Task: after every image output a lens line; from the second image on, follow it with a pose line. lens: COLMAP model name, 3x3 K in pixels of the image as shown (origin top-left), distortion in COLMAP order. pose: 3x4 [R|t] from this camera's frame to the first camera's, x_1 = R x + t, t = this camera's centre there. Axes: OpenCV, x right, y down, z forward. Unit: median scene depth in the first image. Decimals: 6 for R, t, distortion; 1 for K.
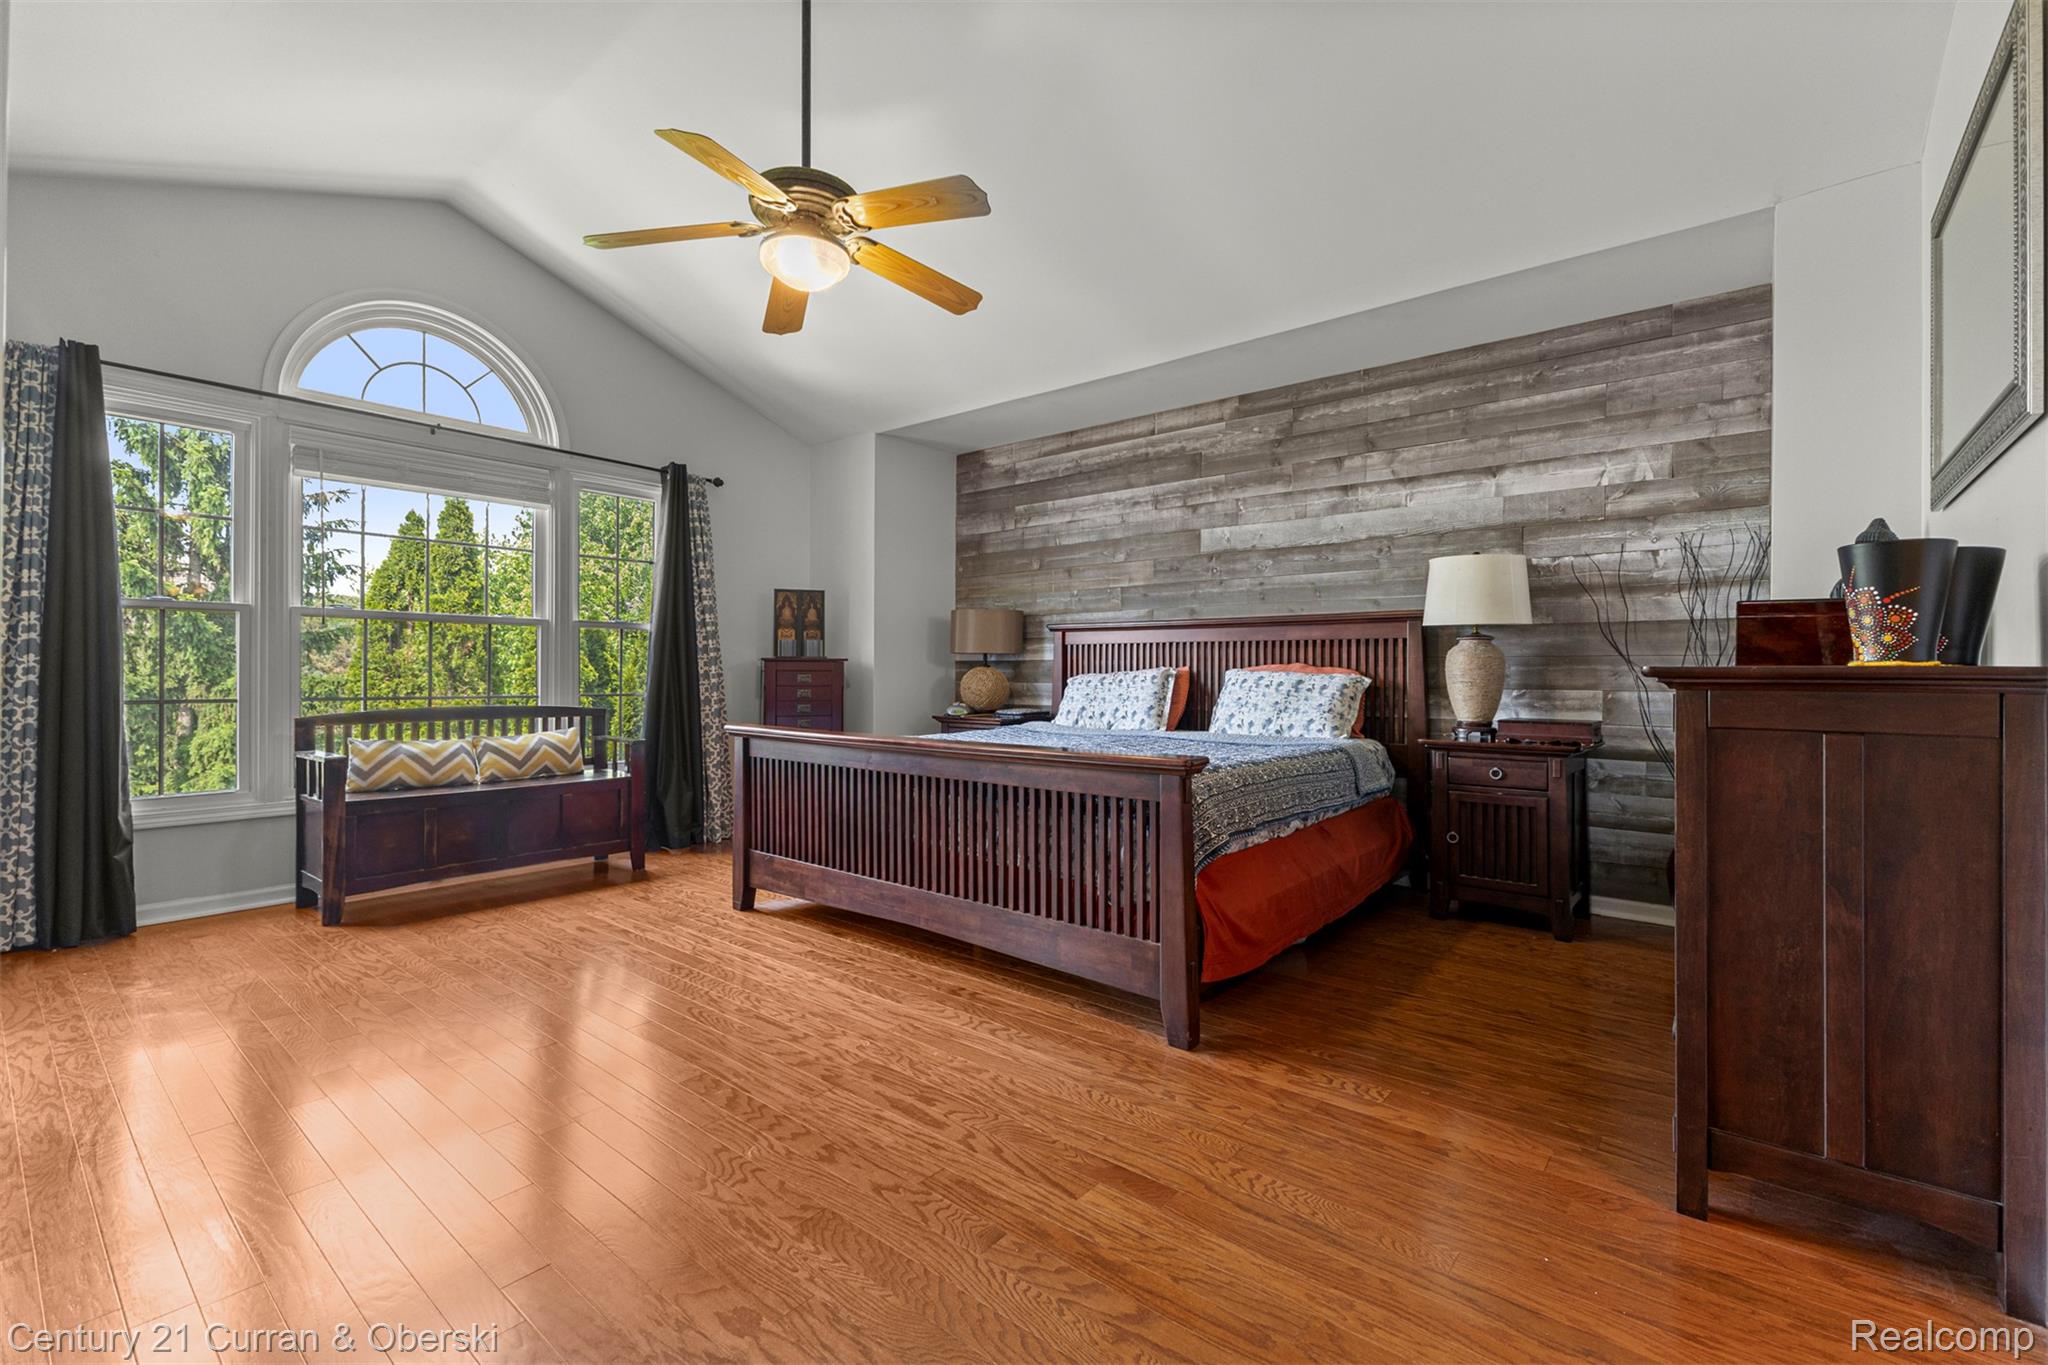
lens RADIAL K [[881.8, 0, 1025.9], [0, 881.8, 675.6], [0, 0, 1]] dist [0.009932, -0.000032]
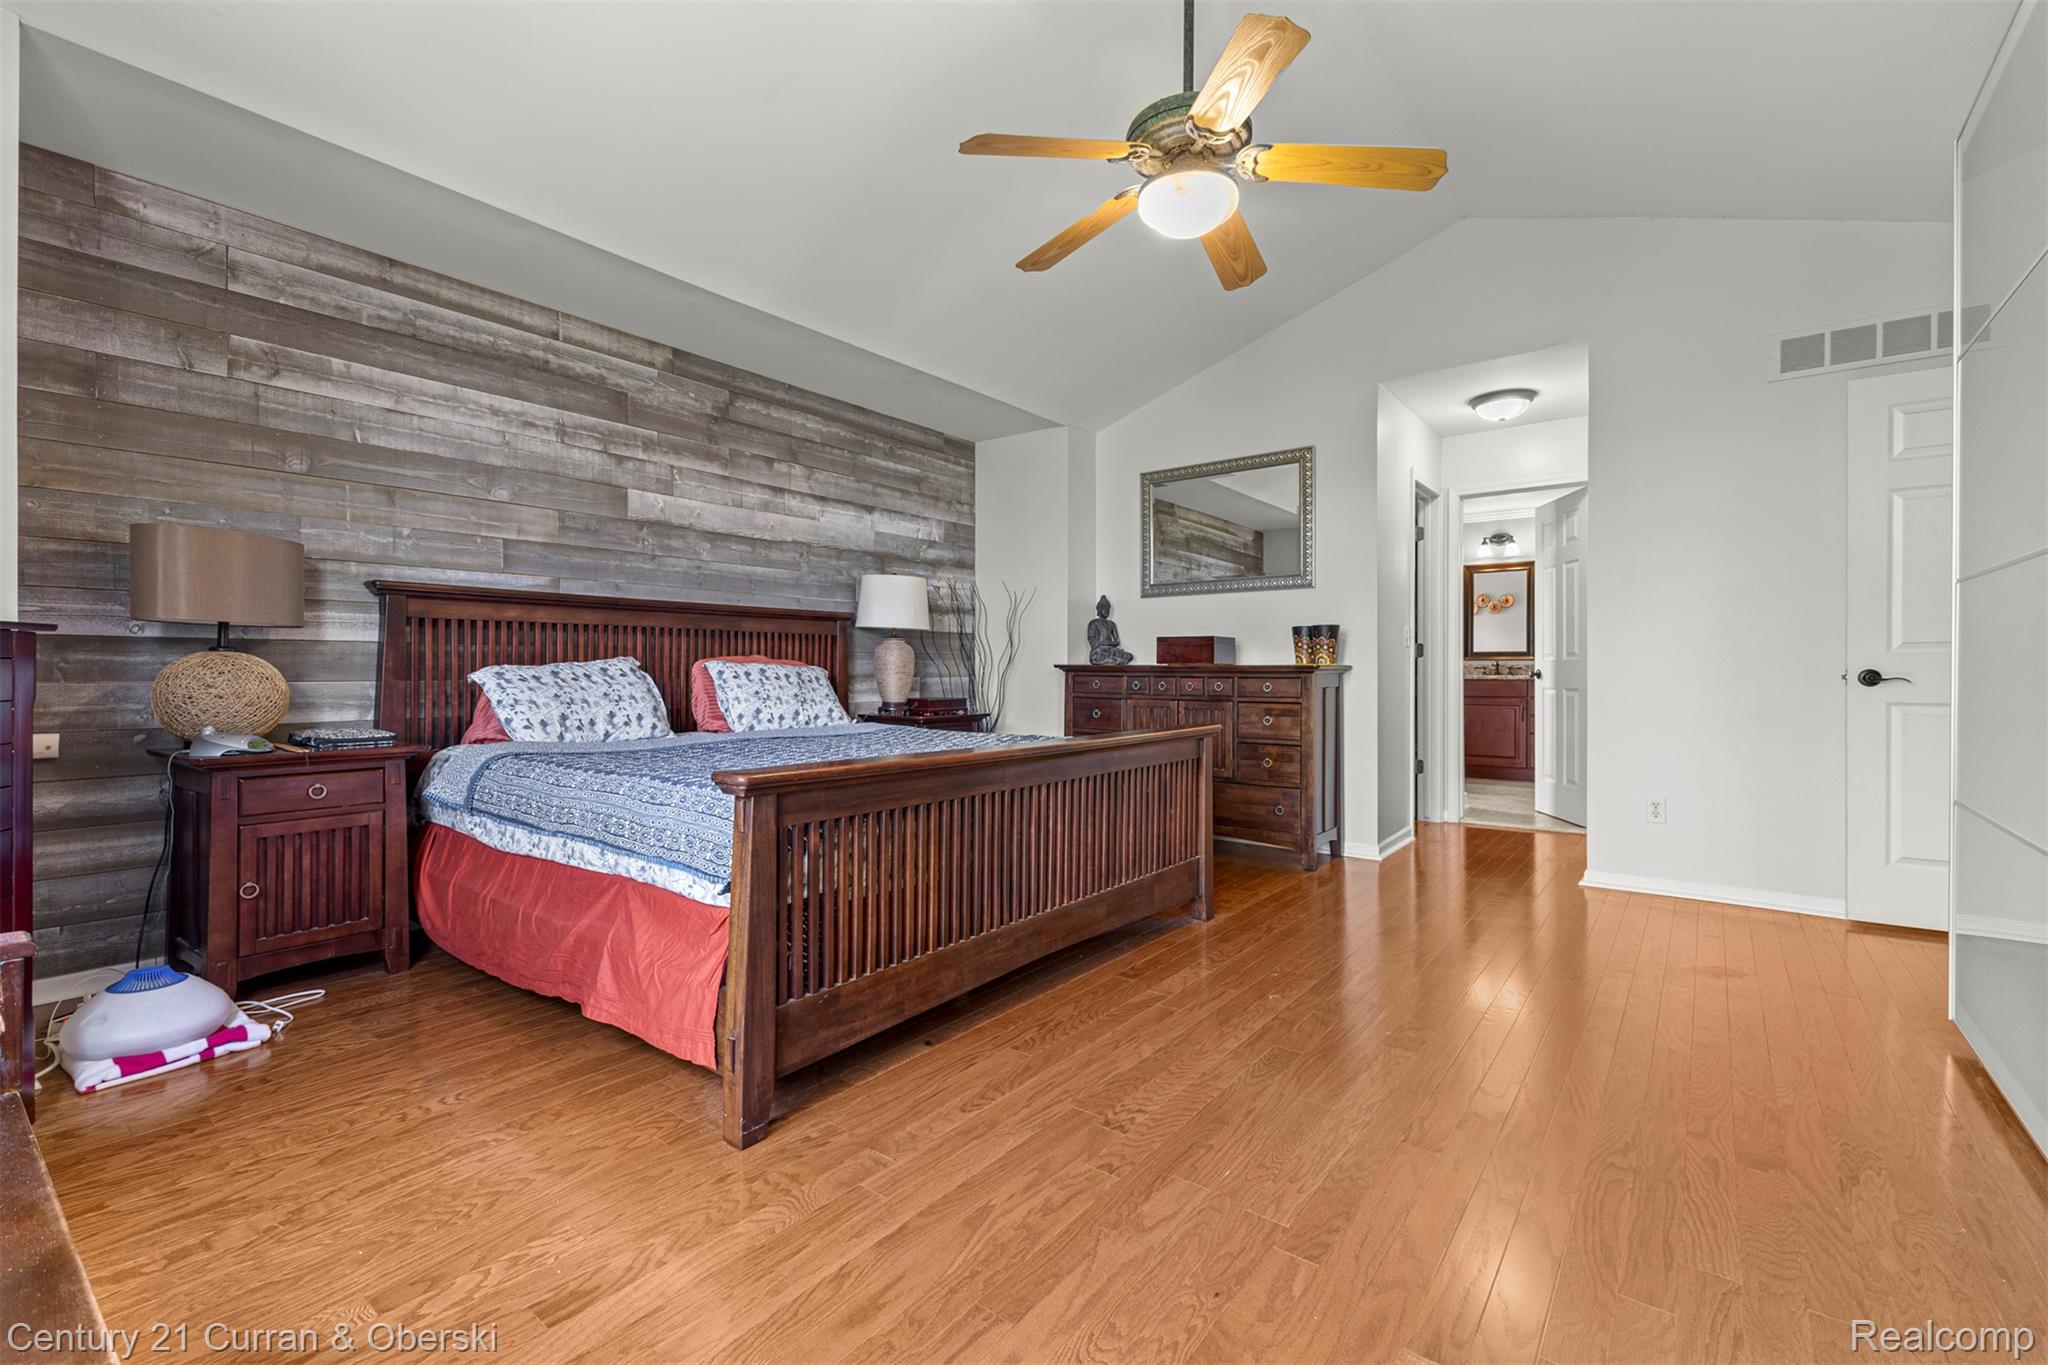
lens RADIAL K [[881.8, 0, 1025.9], [0, 881.8, 675.6], [0, 0, 1]] dist [0.009932, -0.000032]
pose [[-0.027161, -0.010026, 0.999581, -0.680269], [0.002402, 0.999946, 0.010095, -0.000549], [-0.999628, 0.002675, -0.027135, 0.711744]]
